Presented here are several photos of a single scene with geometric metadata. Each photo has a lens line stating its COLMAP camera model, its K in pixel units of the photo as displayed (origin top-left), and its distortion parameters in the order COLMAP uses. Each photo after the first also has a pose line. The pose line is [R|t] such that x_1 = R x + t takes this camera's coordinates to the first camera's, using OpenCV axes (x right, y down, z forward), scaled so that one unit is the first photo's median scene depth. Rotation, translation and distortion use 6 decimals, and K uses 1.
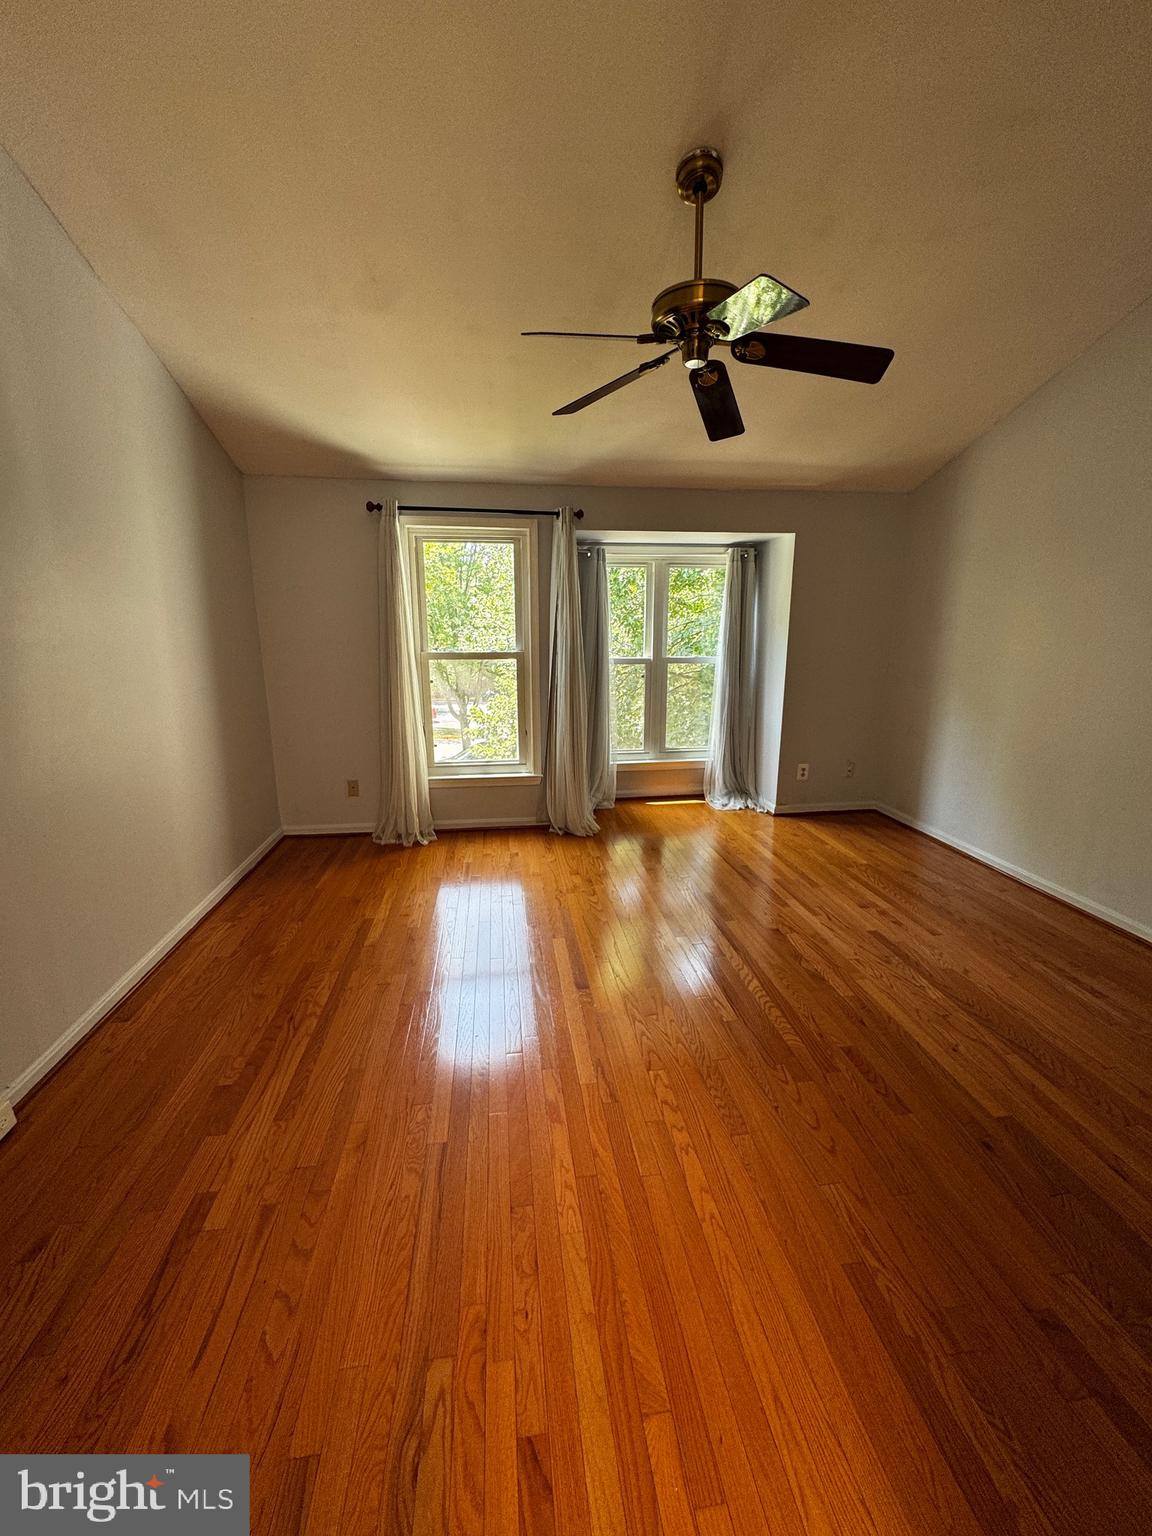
lens RADIAL K [[613.5, 0, 576.8], [0, 613.5, 766.6], [0, 0, 1]] dist [-0.001457, -0.000064]
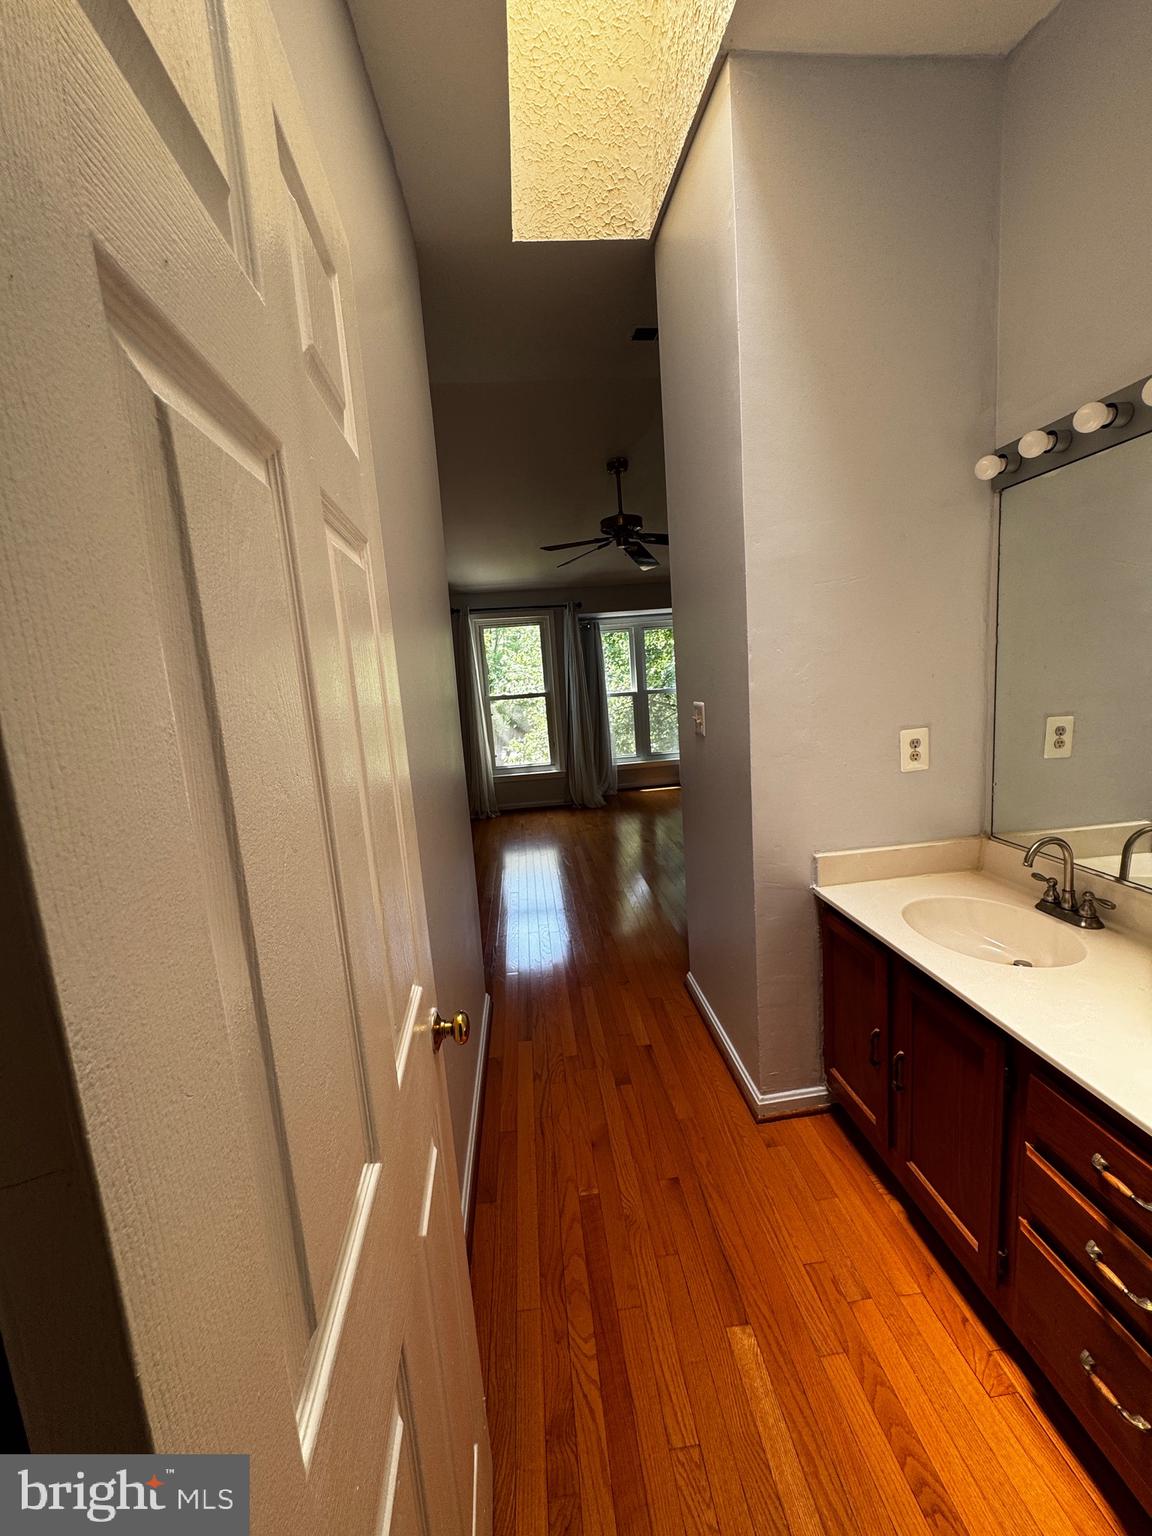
lens RADIAL K [[613.5, 0, 576.8], [0, 613.5, 766.6], [0, 0, 1]] dist [-0.001457, -0.000064]
pose [[0.996808, -0.062779, -0.049330, 0.048469], [0.058900, 0.995329, -0.076492, 0.127638], [0.053901, 0.073342, 0.995849, -0.545824]]
